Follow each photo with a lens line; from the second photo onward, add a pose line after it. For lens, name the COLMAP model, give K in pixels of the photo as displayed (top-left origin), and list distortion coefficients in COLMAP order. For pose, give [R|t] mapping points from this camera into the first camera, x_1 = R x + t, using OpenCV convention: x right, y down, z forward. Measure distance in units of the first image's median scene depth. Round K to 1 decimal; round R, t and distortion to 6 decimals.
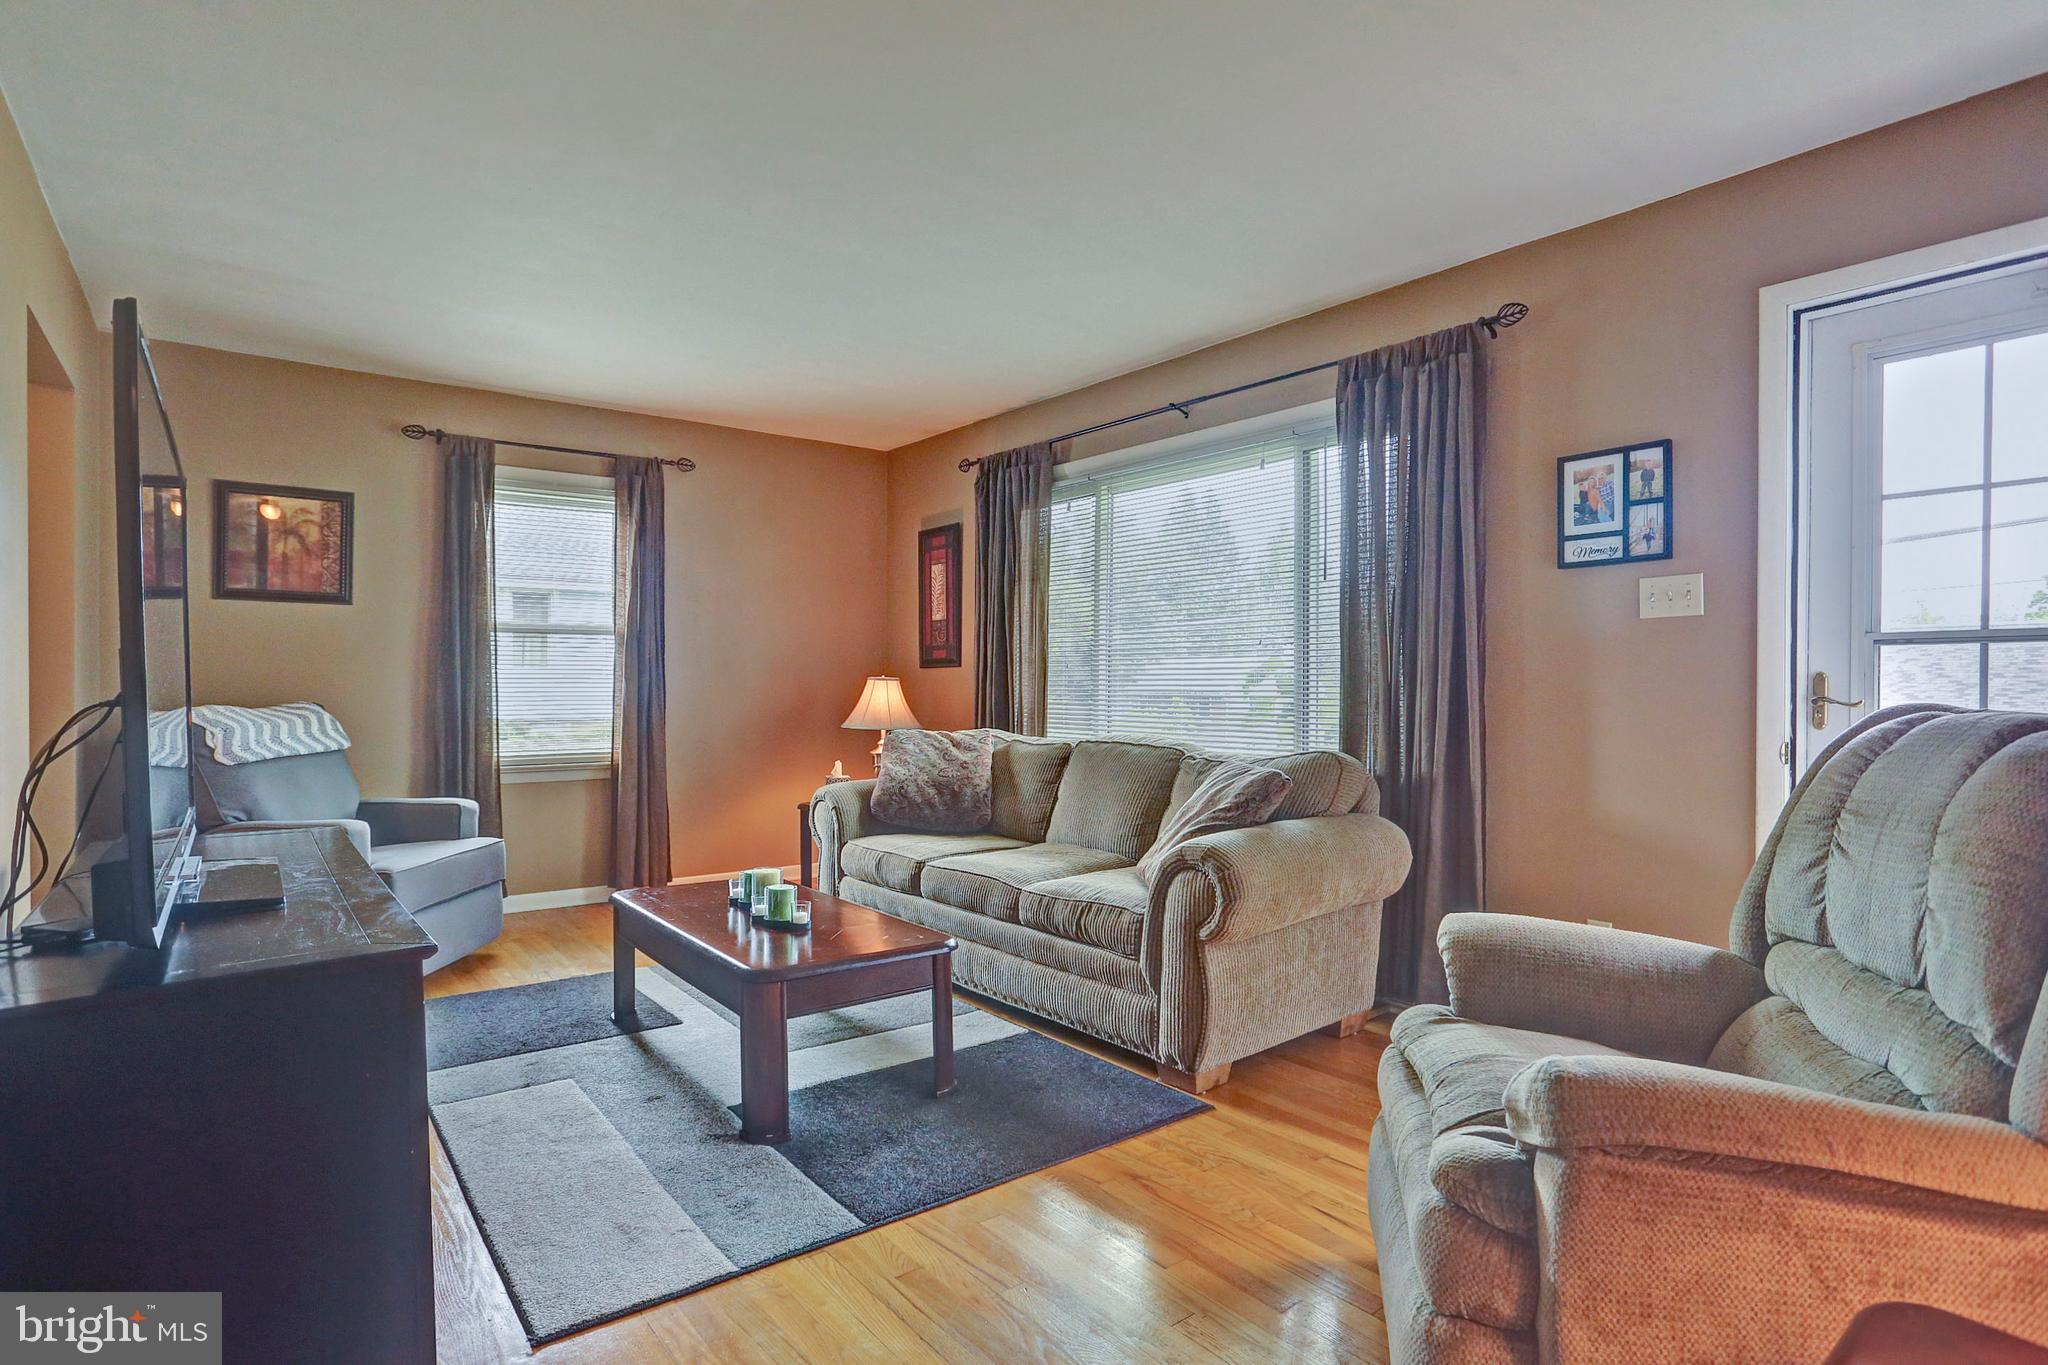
lens RADIAL K [[1050.5, 0, 1007.4], [0, 1050.5, 680.9], [0, 0, 1]] dist [-0.077492, 0.000378]
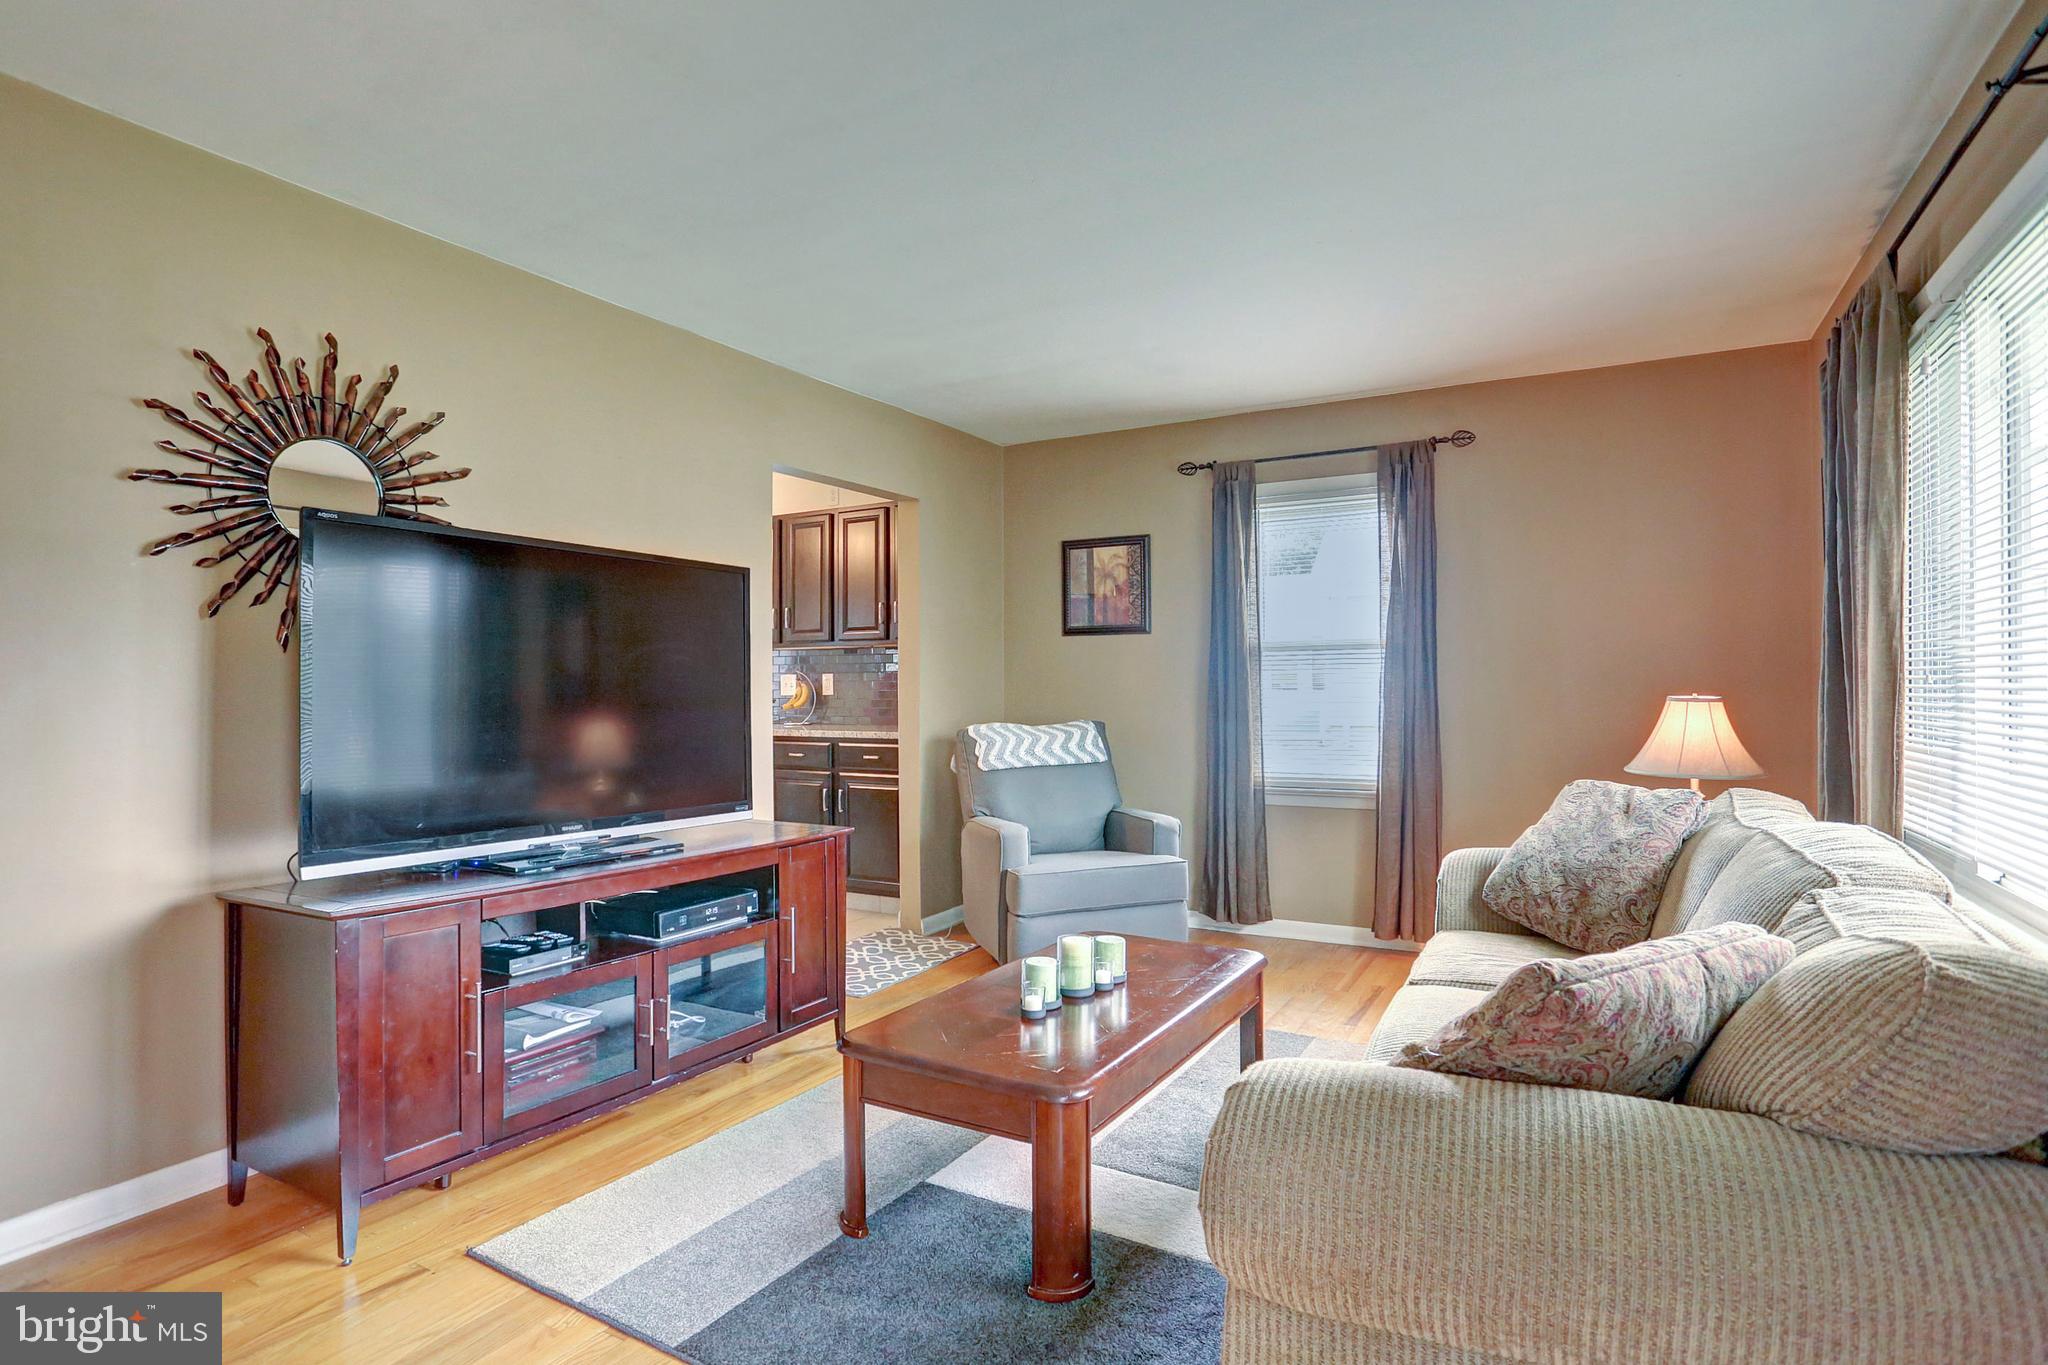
lens RADIAL K [[1034.0, 0, 1031.0], [0, 1034.0, 695.4], [0, 0, 1]] dist [-0.028900, 0.033615]
pose [[0.391414, 0.000692, -0.920214, 0.351786], [0.010063, 0.999937, 0.005032, -0.013398], [0.920160, -0.011230, 0.391383, 0.420828]]
